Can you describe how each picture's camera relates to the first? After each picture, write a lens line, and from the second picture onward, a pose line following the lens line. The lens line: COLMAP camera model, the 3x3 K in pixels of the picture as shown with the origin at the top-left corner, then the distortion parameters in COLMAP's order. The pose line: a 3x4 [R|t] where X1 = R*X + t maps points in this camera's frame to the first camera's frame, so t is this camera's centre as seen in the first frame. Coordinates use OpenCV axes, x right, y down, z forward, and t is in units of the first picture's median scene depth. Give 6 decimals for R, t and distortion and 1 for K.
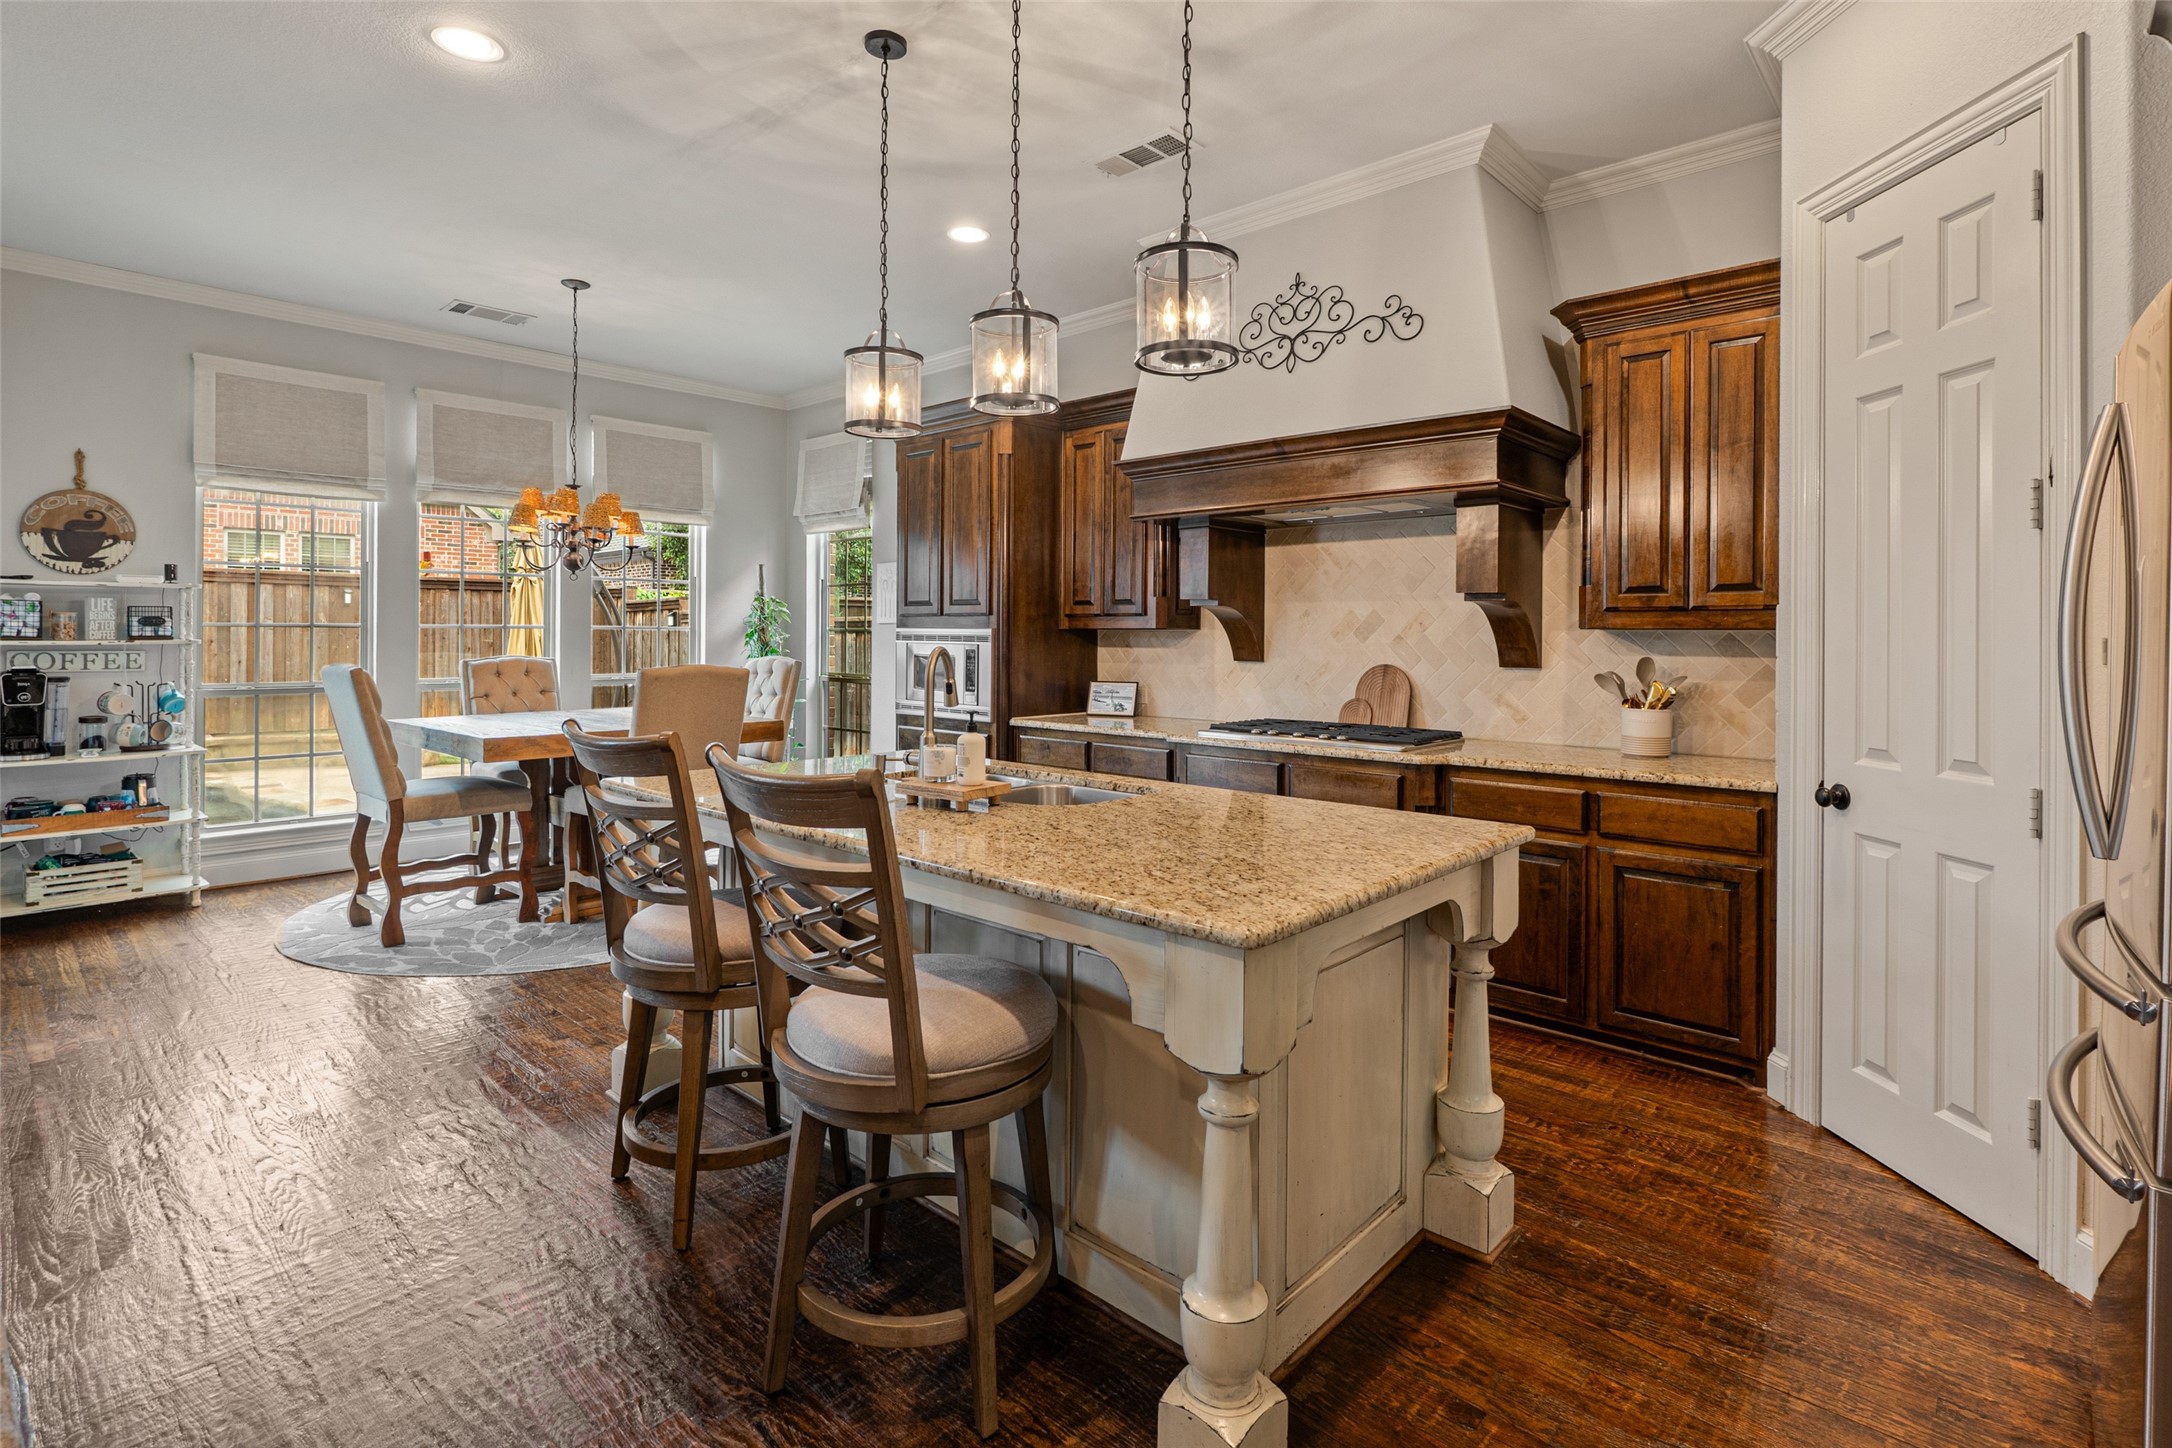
lens RADIAL K [[1021.0, 0, 1082.0], [0, 1021.0, 639.7], [0, 0, 1]] dist [-0.006835, -0.001008]
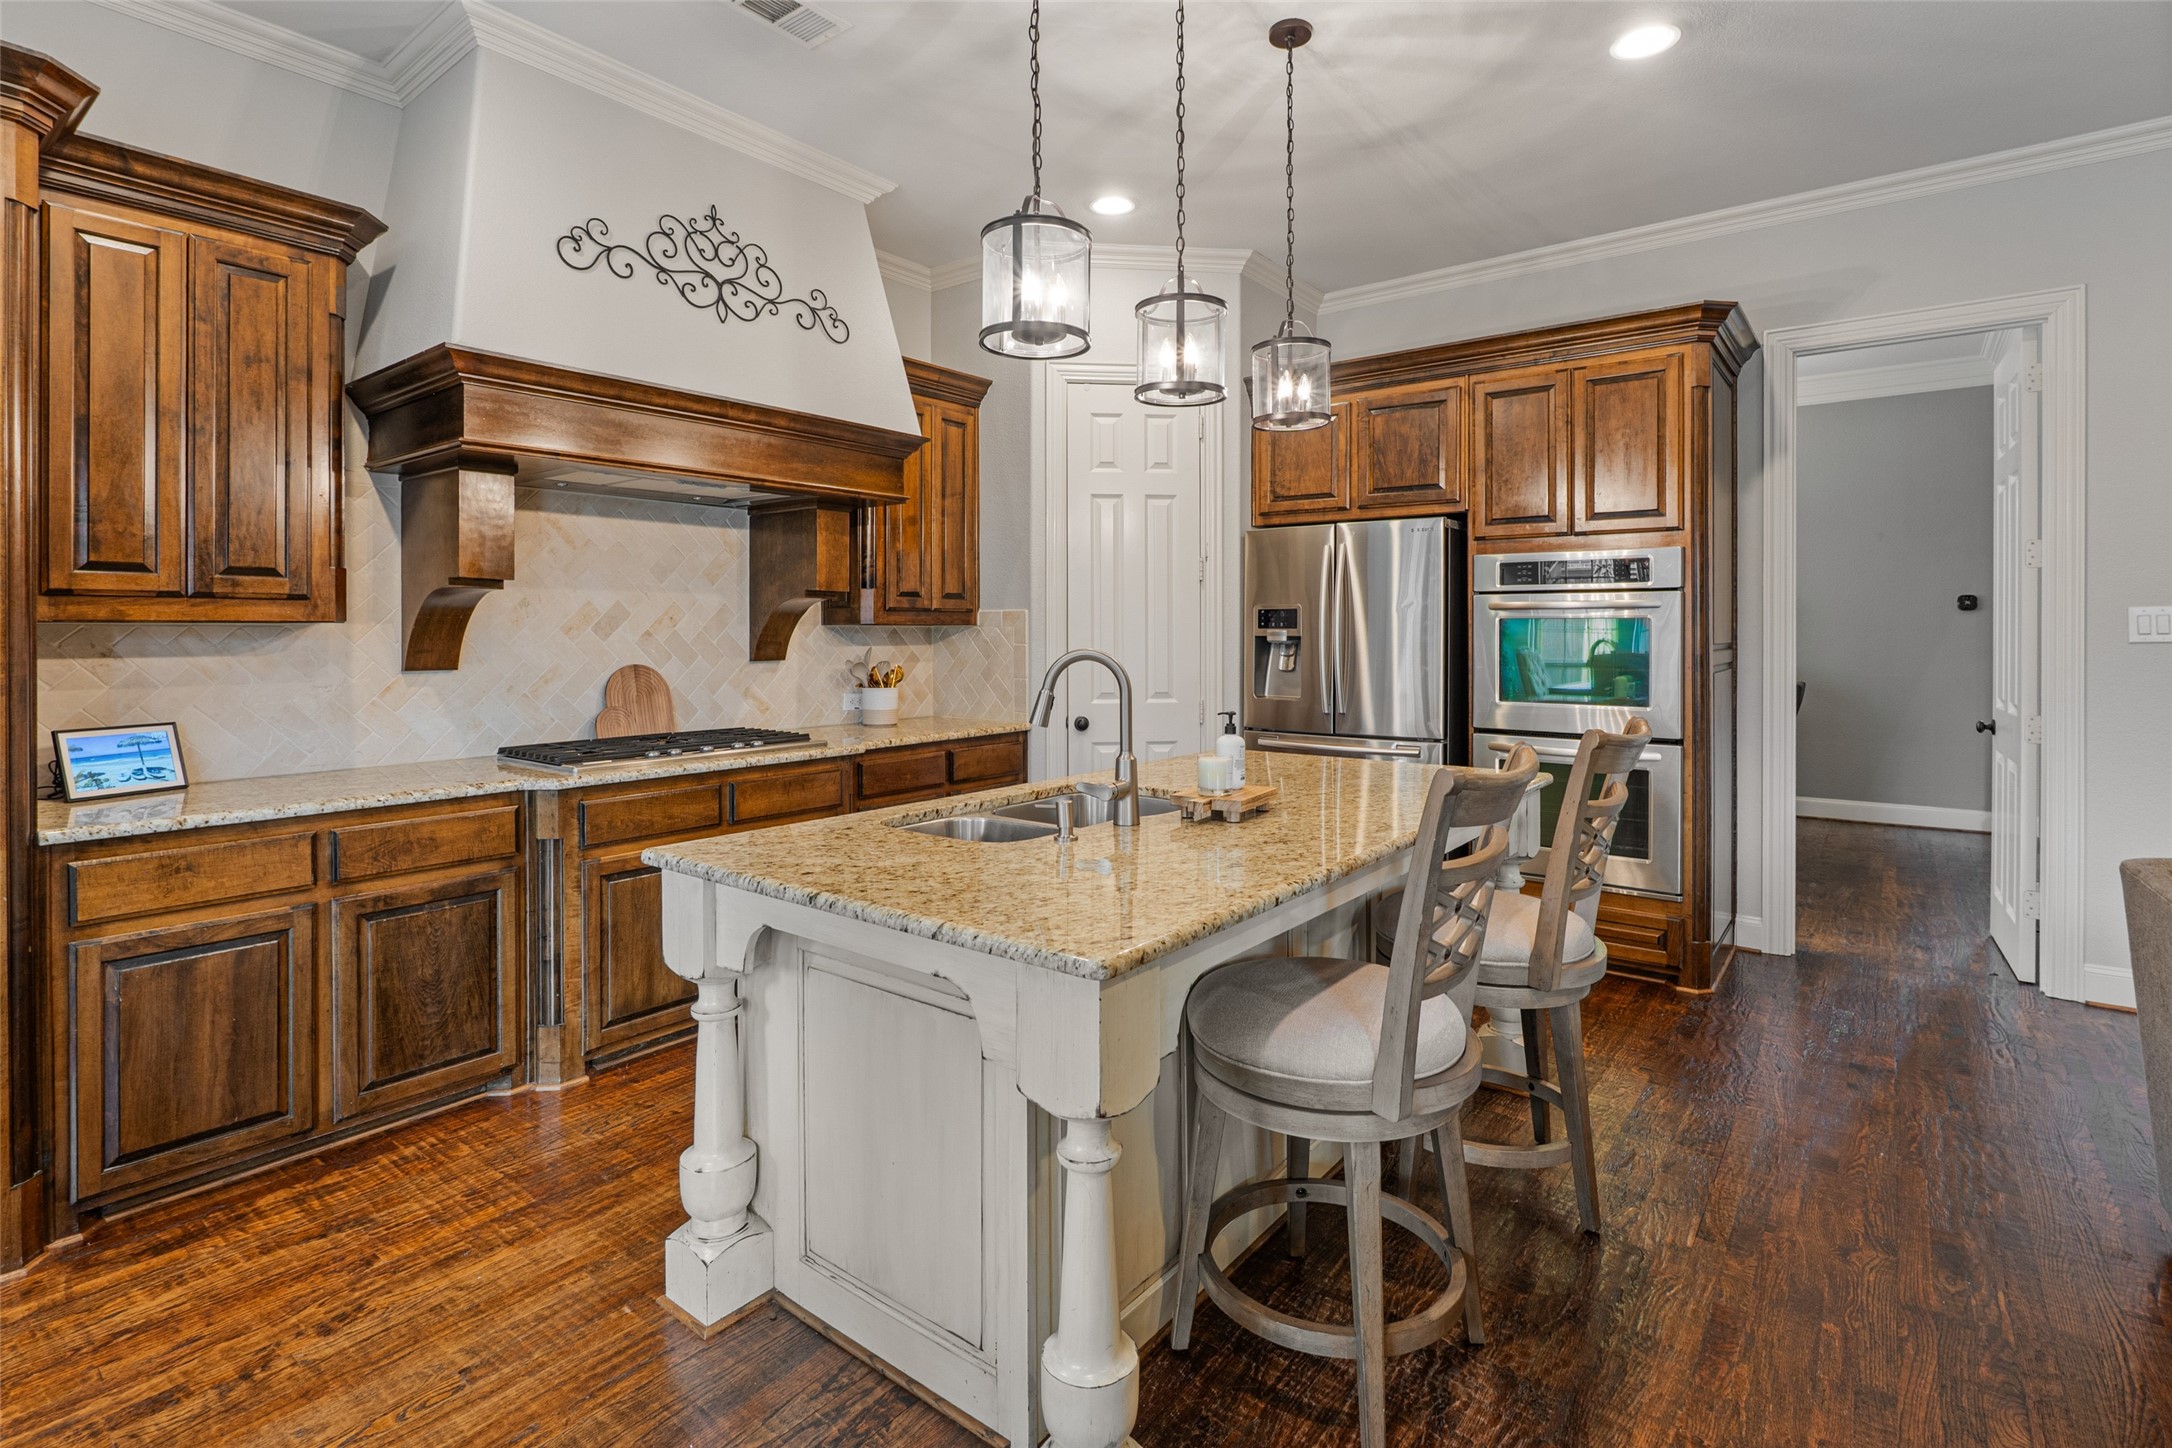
lens RADIAL K [[1021.0, 0, 1085.9], [0, 1021.0, 632.8], [0, 0, 1]] dist [-0.006835, -0.001008]
pose [[-0.071826, -0.008086, 0.997384, -0.665896], [0.004842, 0.999953, 0.008456, -0.009333], [-0.997405, 0.005437, -0.071783, 0.760935]]
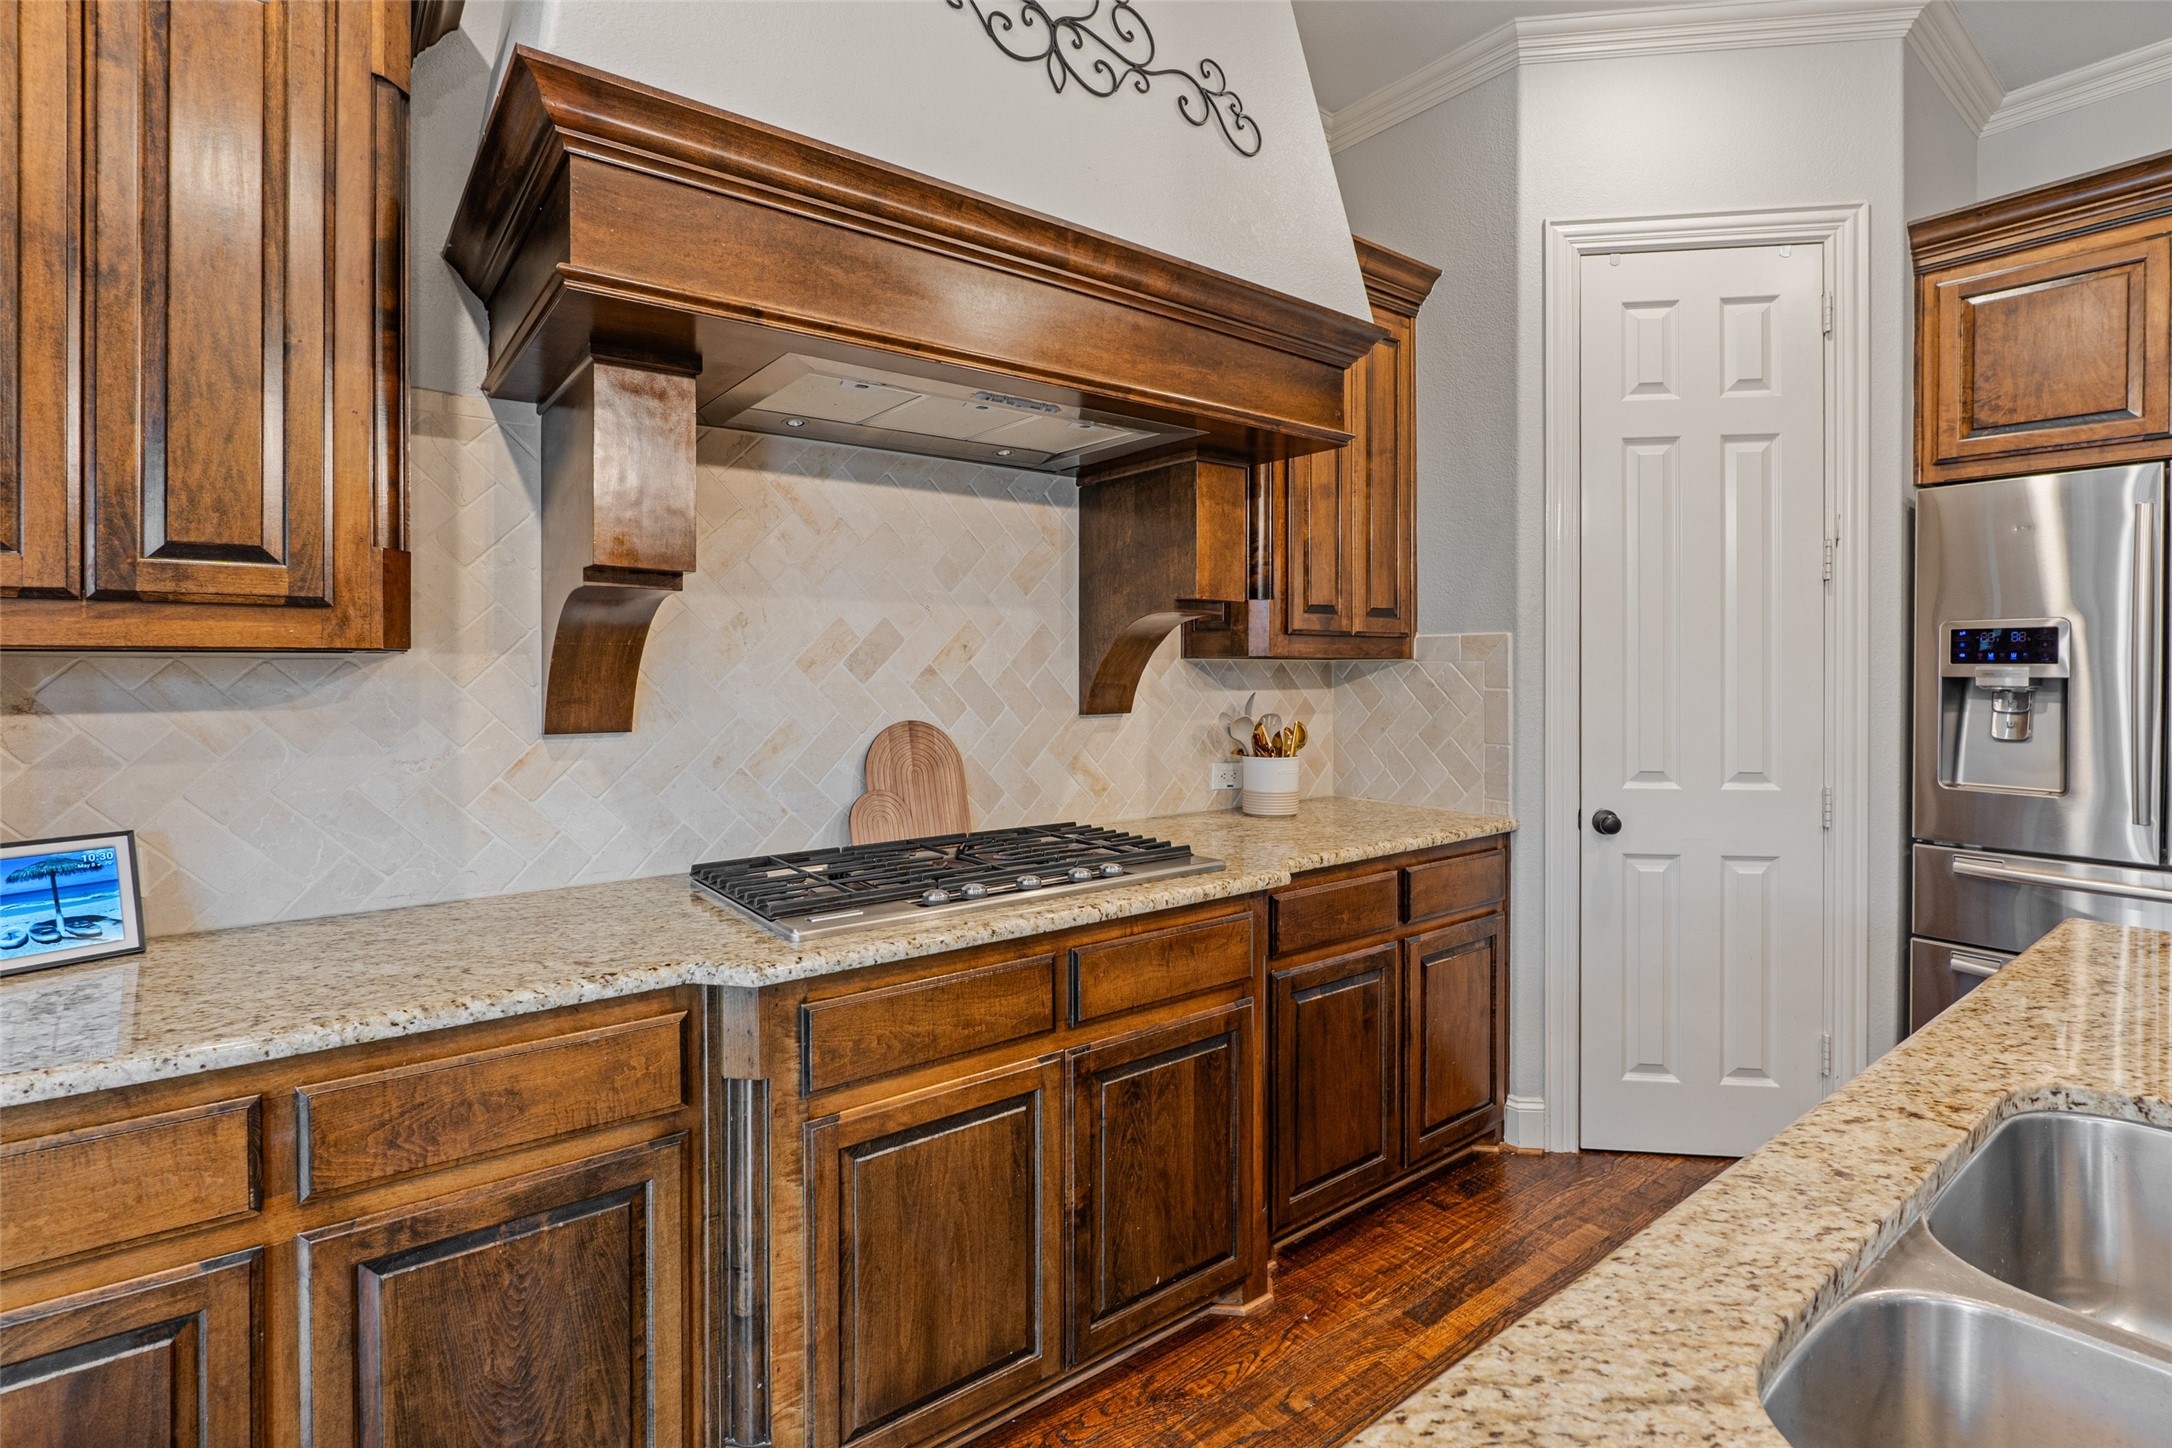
lens RADIAL K [[1021.0, 0, 1101.1], [0, 1021.0, 673.4], [0, 0, 1]] dist [-0.006835, -0.001008]
pose [[0.171928, -0.011737, 0.985040, -0.243904], [0.005655, 0.999924, 0.010927, -0.007148], [-0.985093, 0.003691, 0.171981, 0.903948]]
